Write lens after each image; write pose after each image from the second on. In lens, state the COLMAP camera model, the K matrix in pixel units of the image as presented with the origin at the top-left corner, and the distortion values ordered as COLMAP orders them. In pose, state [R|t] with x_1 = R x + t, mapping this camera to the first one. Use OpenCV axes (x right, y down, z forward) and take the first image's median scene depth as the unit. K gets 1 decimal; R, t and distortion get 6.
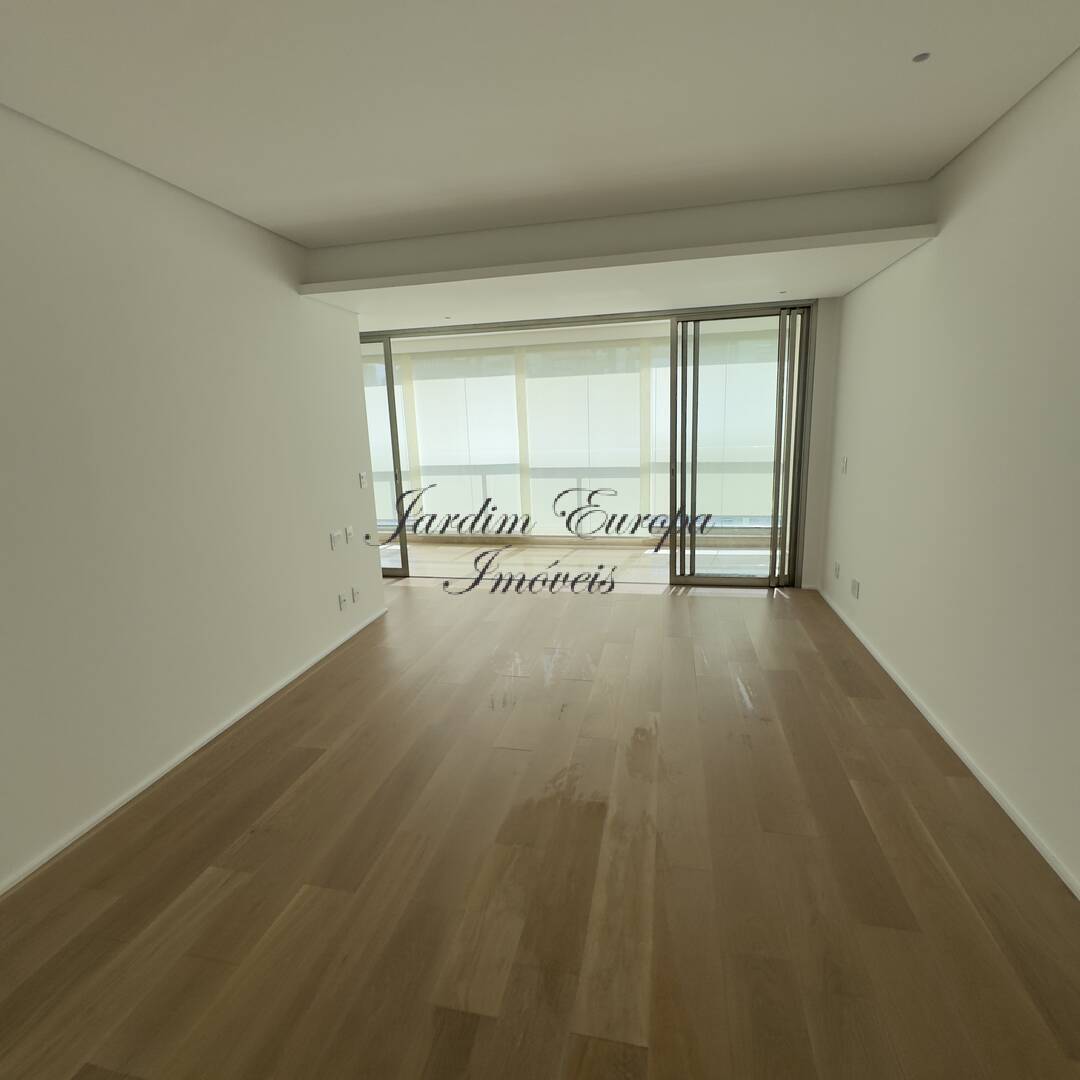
lens RADIAL K [[578.7, 0, 540.0], [0, 578.7, 540.0], [0, 0, 1]] dist [-0.000908, -0.000532]
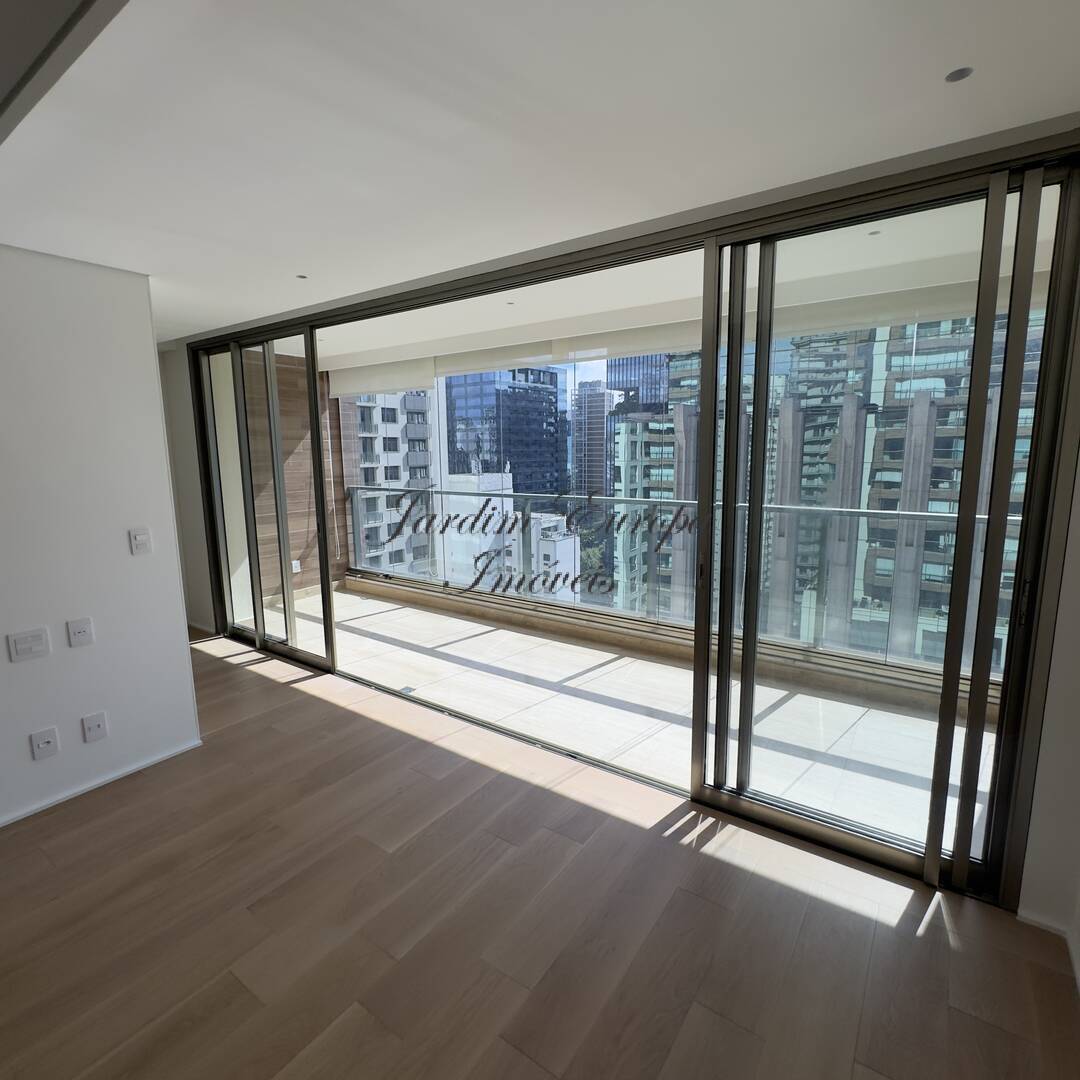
lens RADIAL K [[578.7, 0, 540.0], [0, 578.7, 540.0], [0, 0, 1]] dist [-0.000908, -0.000532]
pose [[0.923733, 0.085740, -0.373318, 0.278294], [-0.101679, 0.994547, -0.023176, -0.117817], [0.369295, 0.059367, 0.927414, 0.509254]]
